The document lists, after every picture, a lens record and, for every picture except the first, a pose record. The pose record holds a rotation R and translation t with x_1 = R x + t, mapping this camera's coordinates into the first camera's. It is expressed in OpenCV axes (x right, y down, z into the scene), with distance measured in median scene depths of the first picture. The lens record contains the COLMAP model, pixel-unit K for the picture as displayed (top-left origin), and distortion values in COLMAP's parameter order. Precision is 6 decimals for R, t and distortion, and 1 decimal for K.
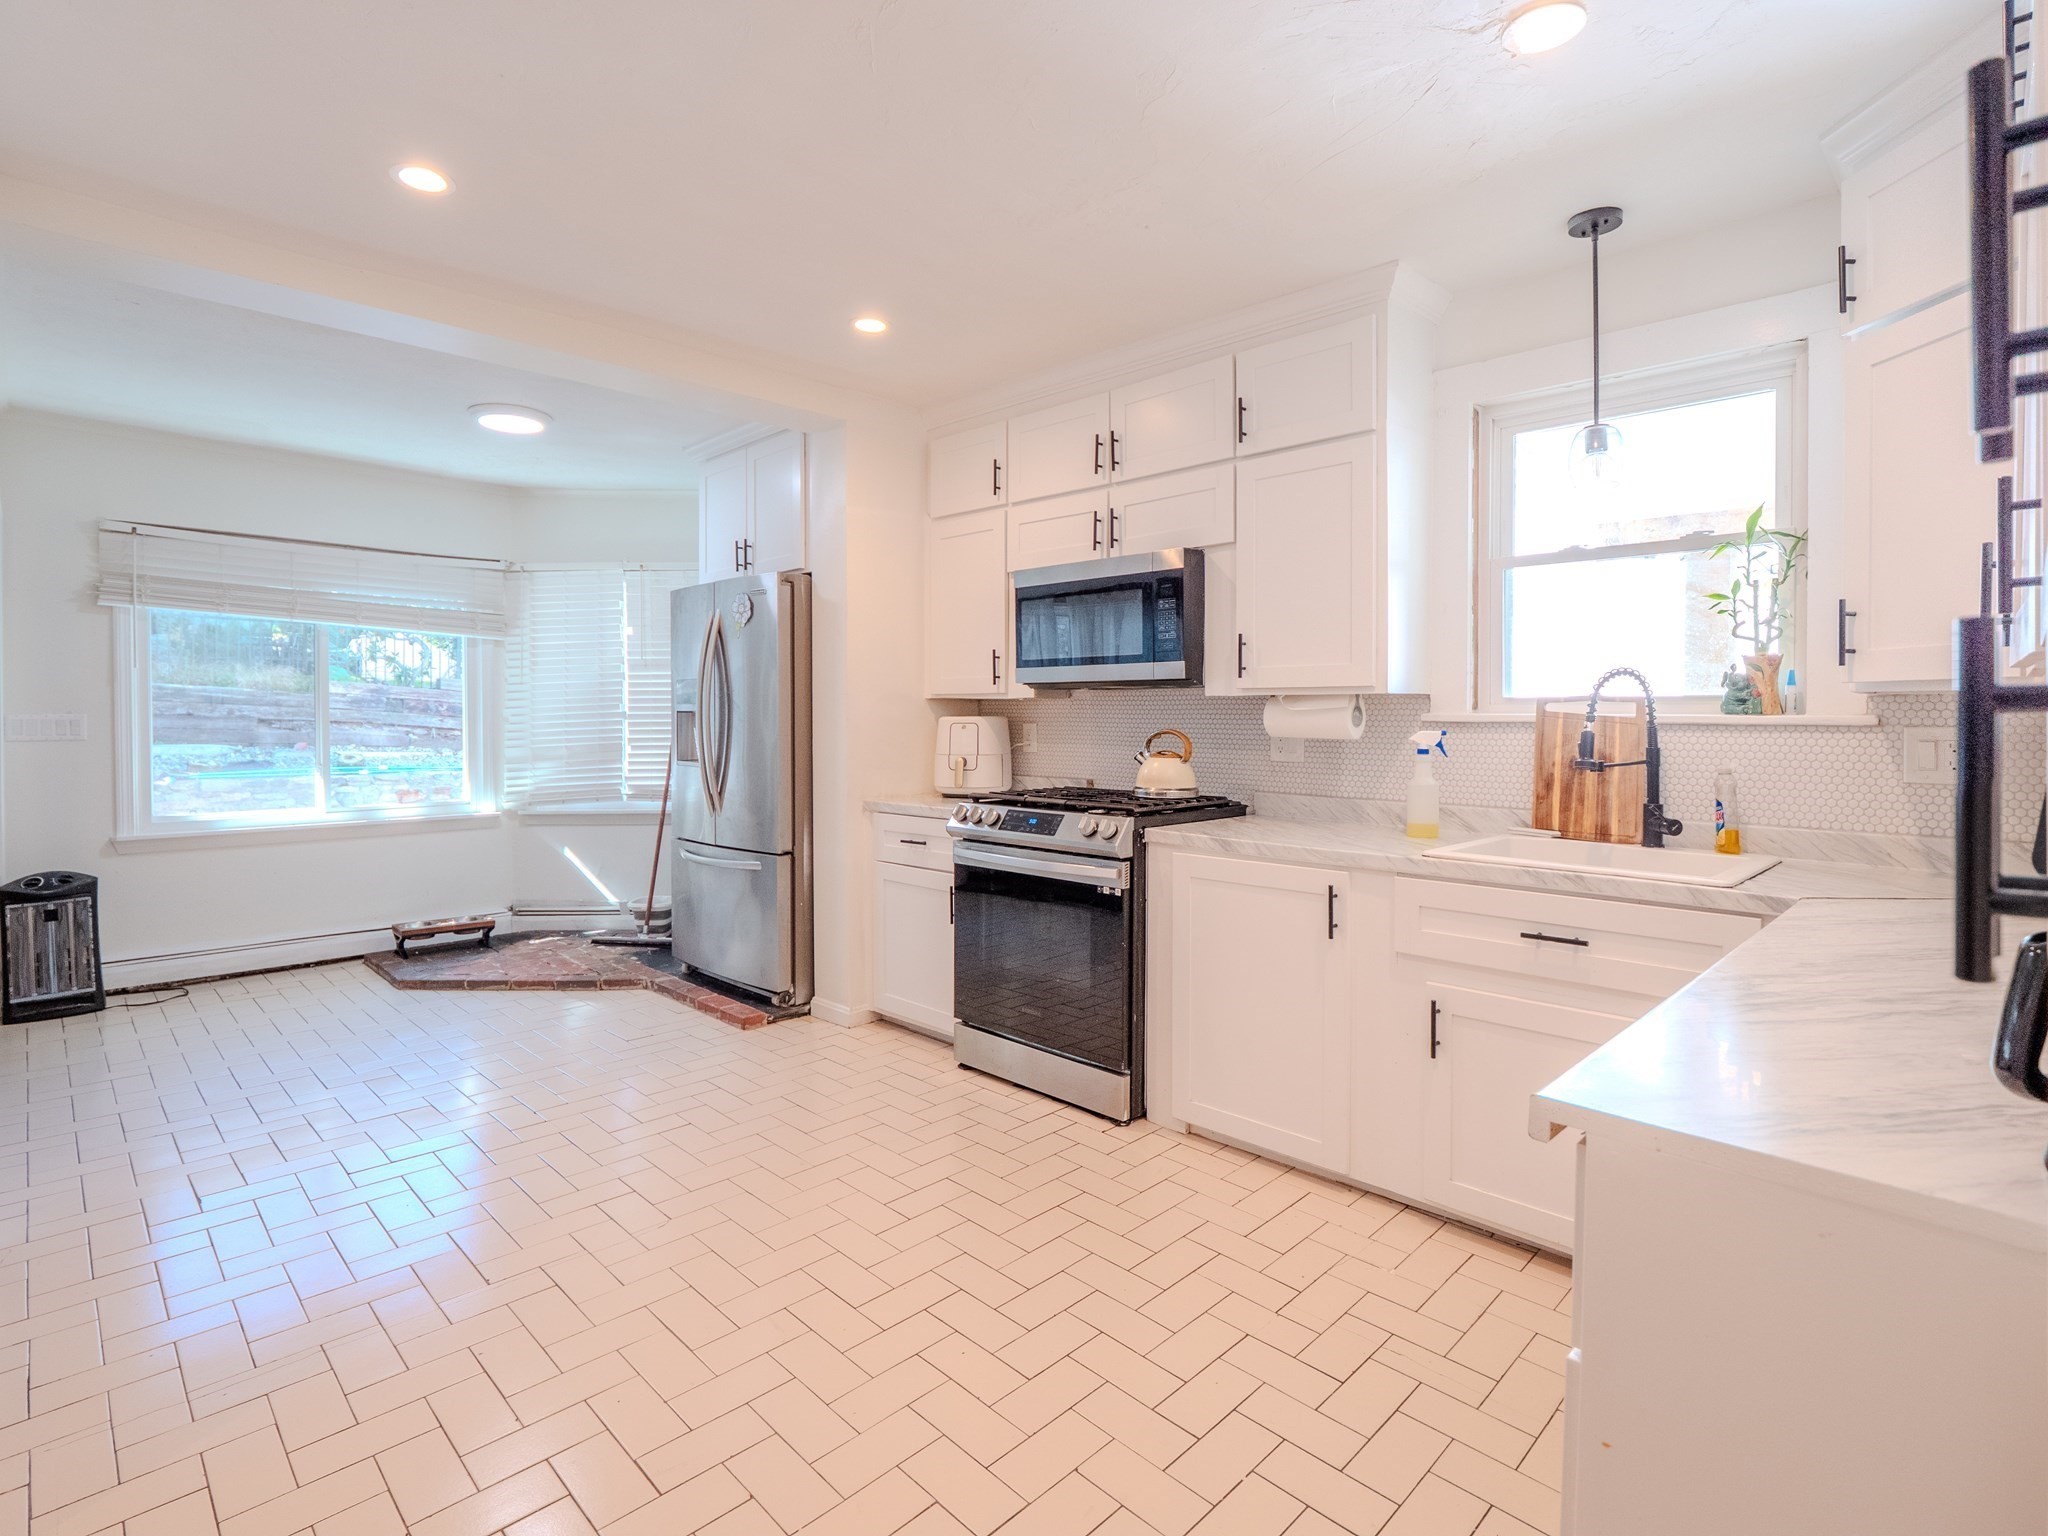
lens RADIAL K [[1016.4, 0, 1028.6], [0, 1016.4, 786.7], [0, 0, 1]] dist [0.003590, -0.001337]
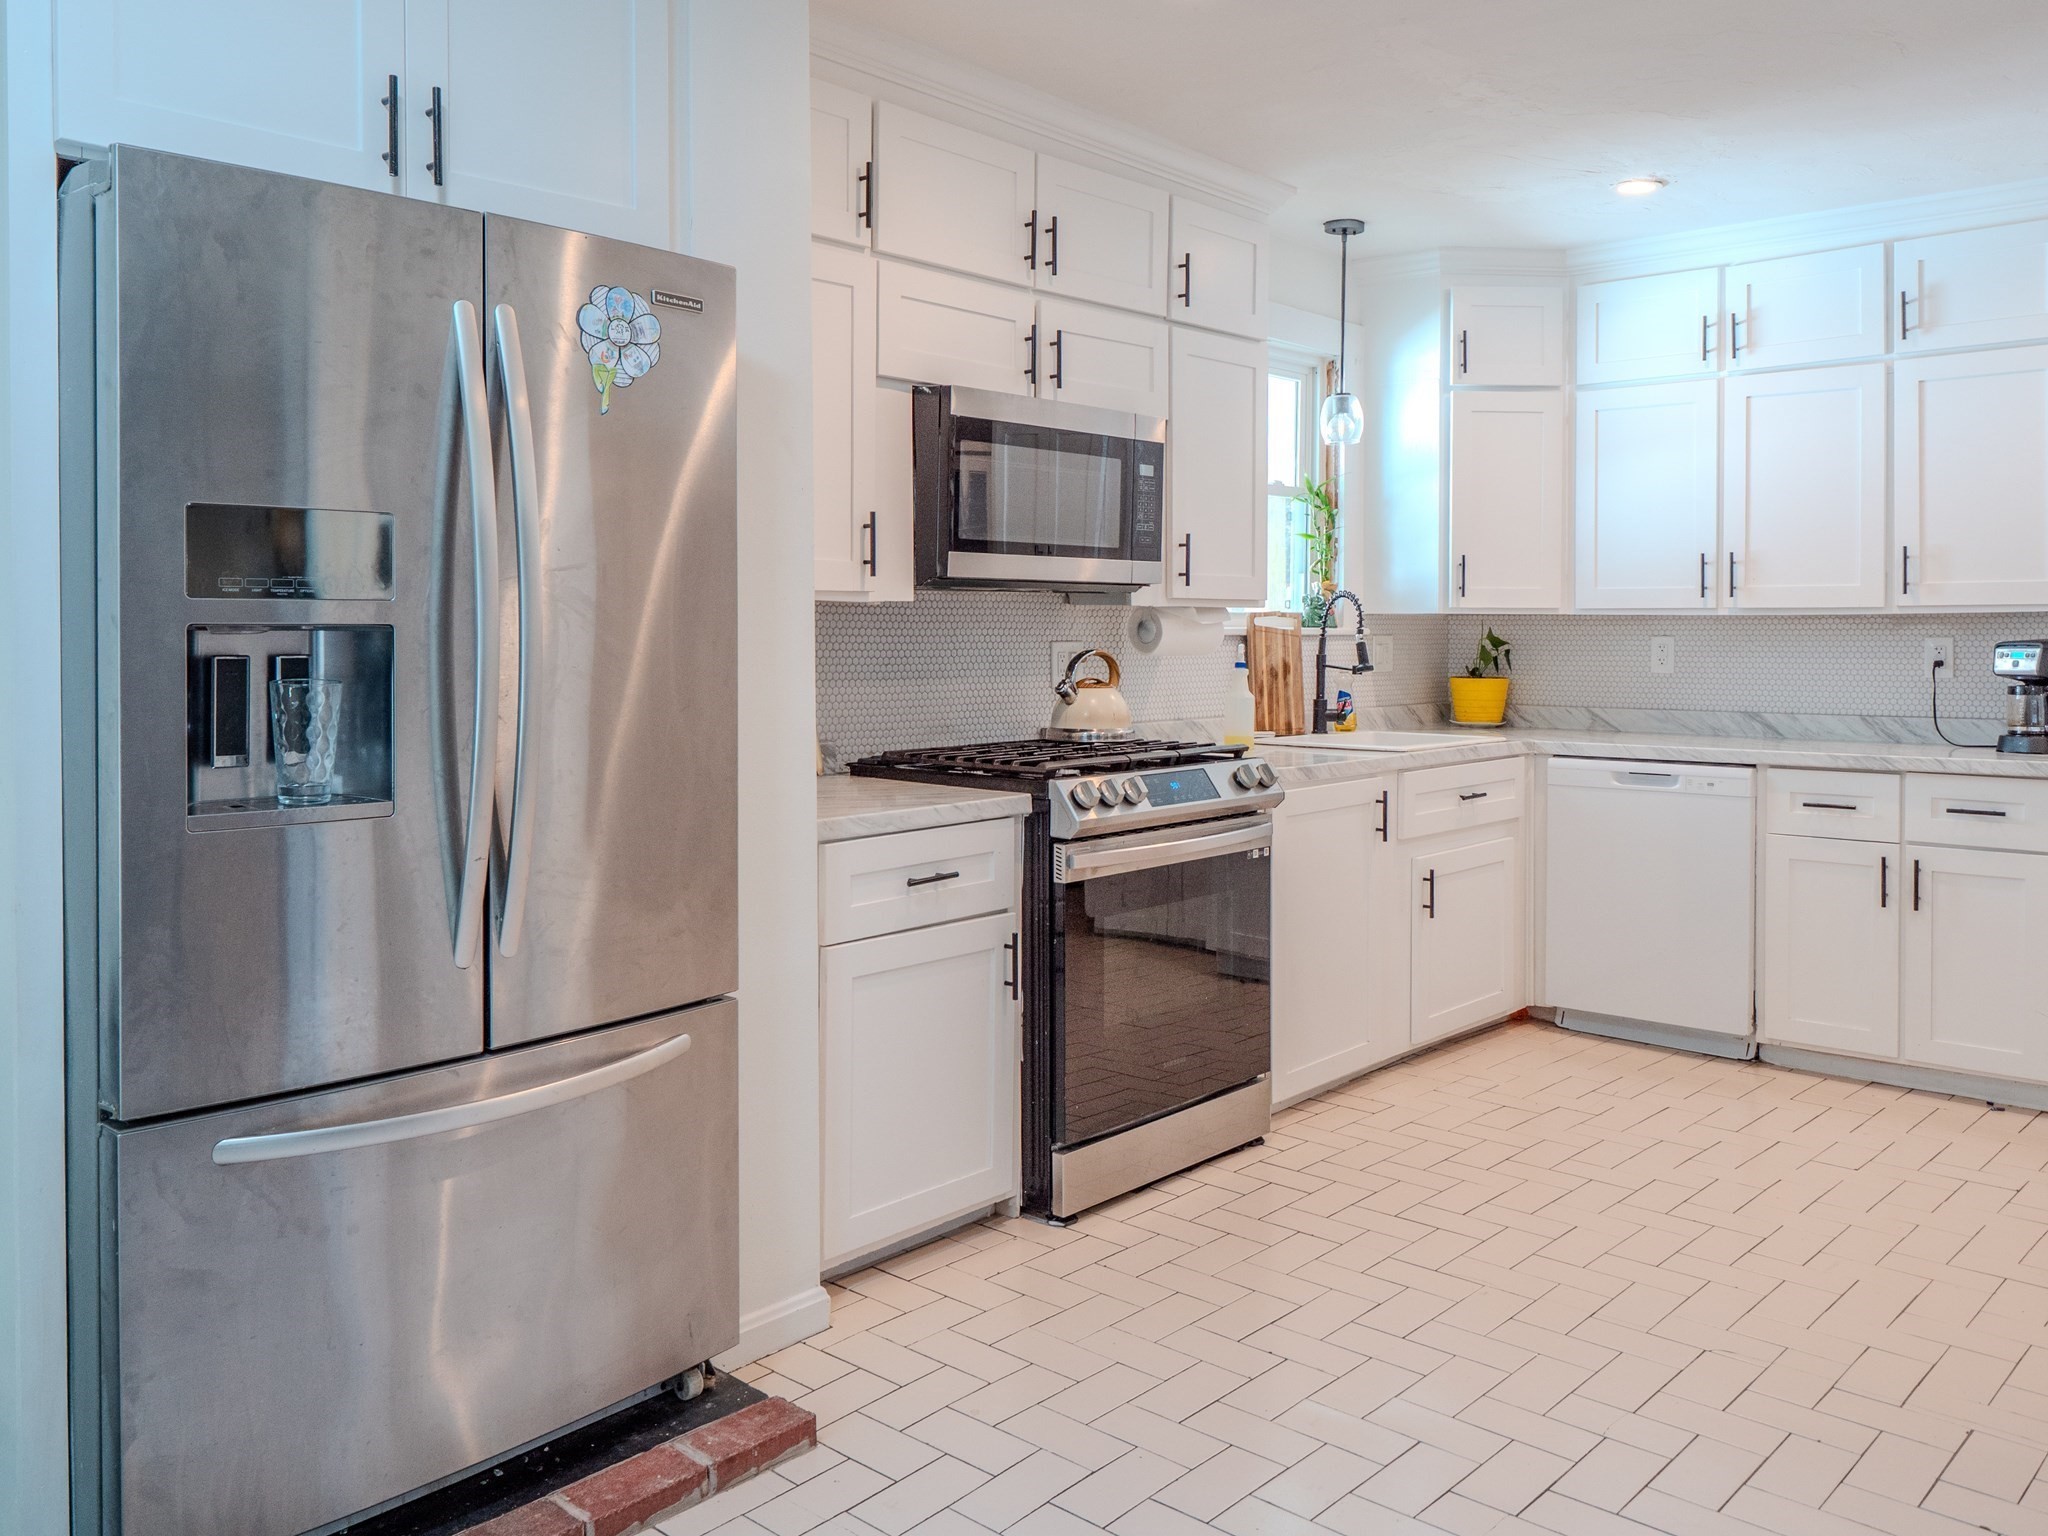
lens RADIAL K [[1670.6, 0, 1021.2], [0, 1670.6, 758.3], [0, 0, 1]] dist [-0.010014, -0.000520]
pose [[-0.048638, -0.081493, 0.995486, -1.150713], [0.072067, 0.993782, 0.084875, -0.090676], [-0.996213, 0.075870, -0.042463, 1.185480]]
